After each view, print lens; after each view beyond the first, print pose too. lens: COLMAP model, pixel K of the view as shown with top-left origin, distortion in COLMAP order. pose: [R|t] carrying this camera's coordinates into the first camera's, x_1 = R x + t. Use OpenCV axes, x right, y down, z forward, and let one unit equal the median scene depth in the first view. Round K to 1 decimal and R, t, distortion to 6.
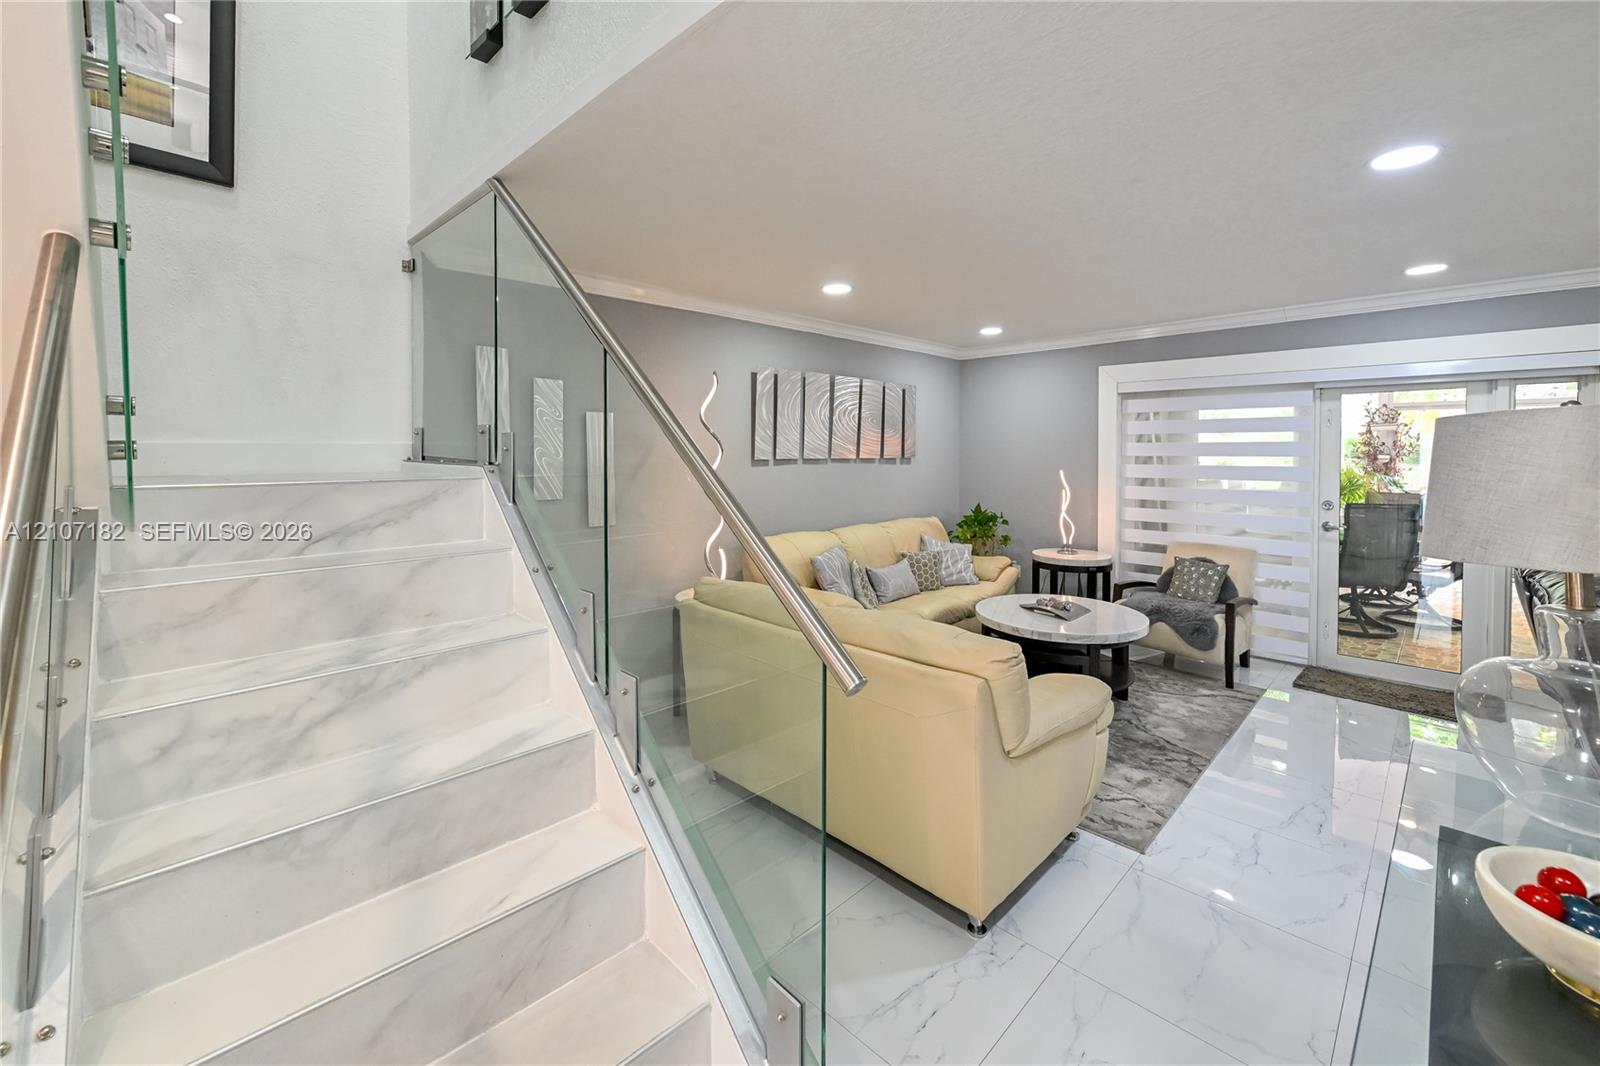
lens RADIAL K [[652.8, 0, 808.7], [0, 652.8, 467.2], [0, 0, 1]] dist [-0.000678, -0.000129]
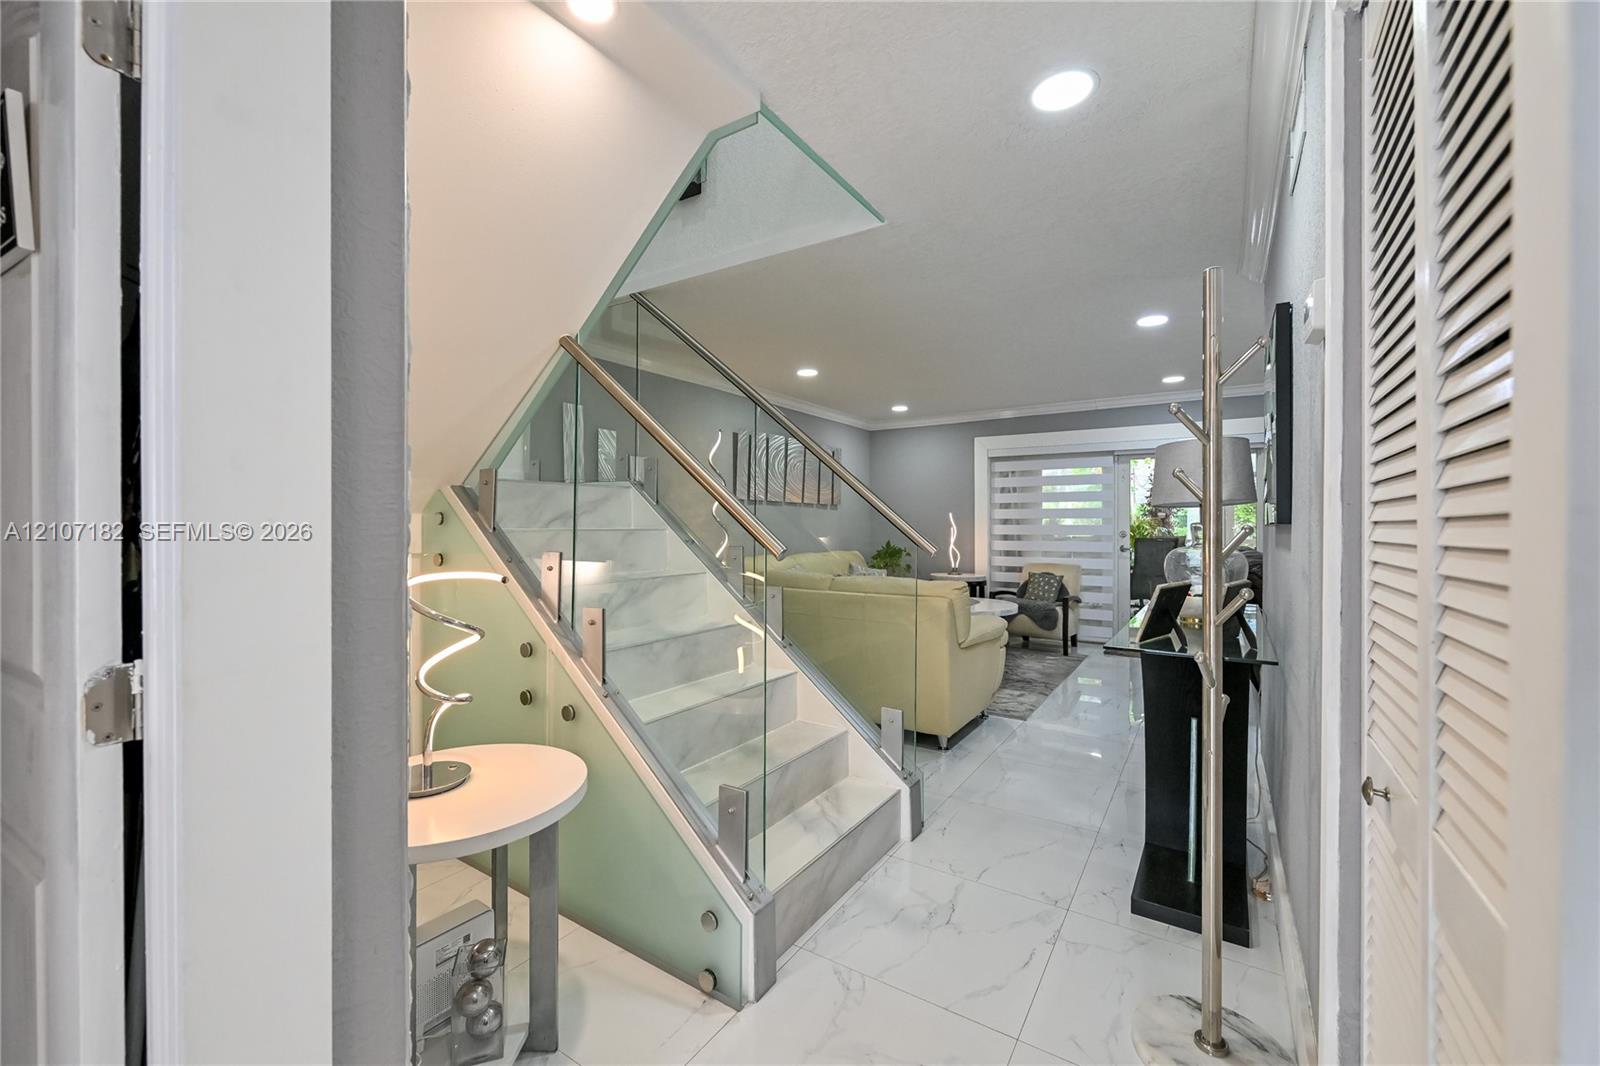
lens RADIAL K [[644.1, 0, 804.4], [0, 644.1, 528.3], [0, 0, 1]] dist [0.000591, 0.000038]
pose [[0.978921, 0.000194, 0.204240, -0.197360], [0.004250, 0.999764, -0.021322, 0.069492], [-0.204196, 0.021741, 0.978689, -0.265508]]
